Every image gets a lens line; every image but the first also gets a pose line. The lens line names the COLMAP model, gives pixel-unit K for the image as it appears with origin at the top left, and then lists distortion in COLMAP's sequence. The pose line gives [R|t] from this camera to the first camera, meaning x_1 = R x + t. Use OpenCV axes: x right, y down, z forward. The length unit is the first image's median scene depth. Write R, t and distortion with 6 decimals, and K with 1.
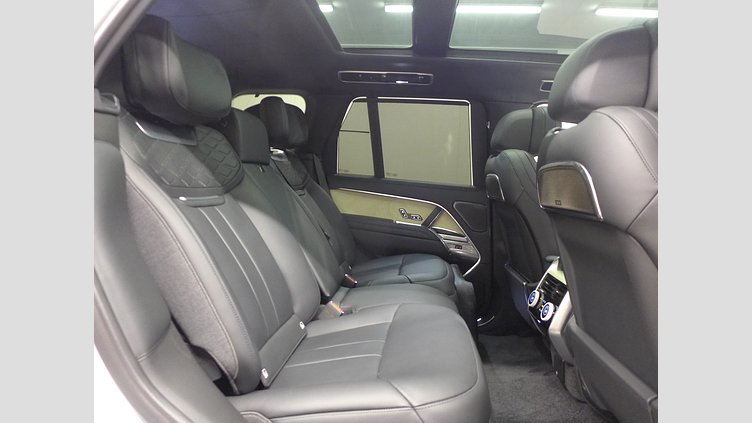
lens RADIAL K [[405.5, 0, 376.0], [0, 405.5, 211.5], [0, 0, 1]] dist [-0.031284, -0.000100]
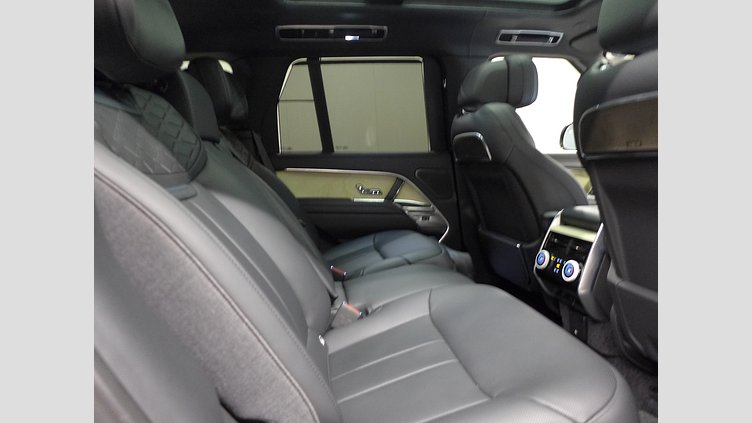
lens RADIAL K [[405.5, 0, 376.0], [0, 405.5, 211.5], [0, 0, 1]] dist [-0.031284, -0.000100]
pose [[0.962223, -0.129262, 0.239621, -0.143589], [0.117731, 0.991115, 0.061892, 0.001139], [-0.245492, -0.031343, 0.968892, 0.142855]]
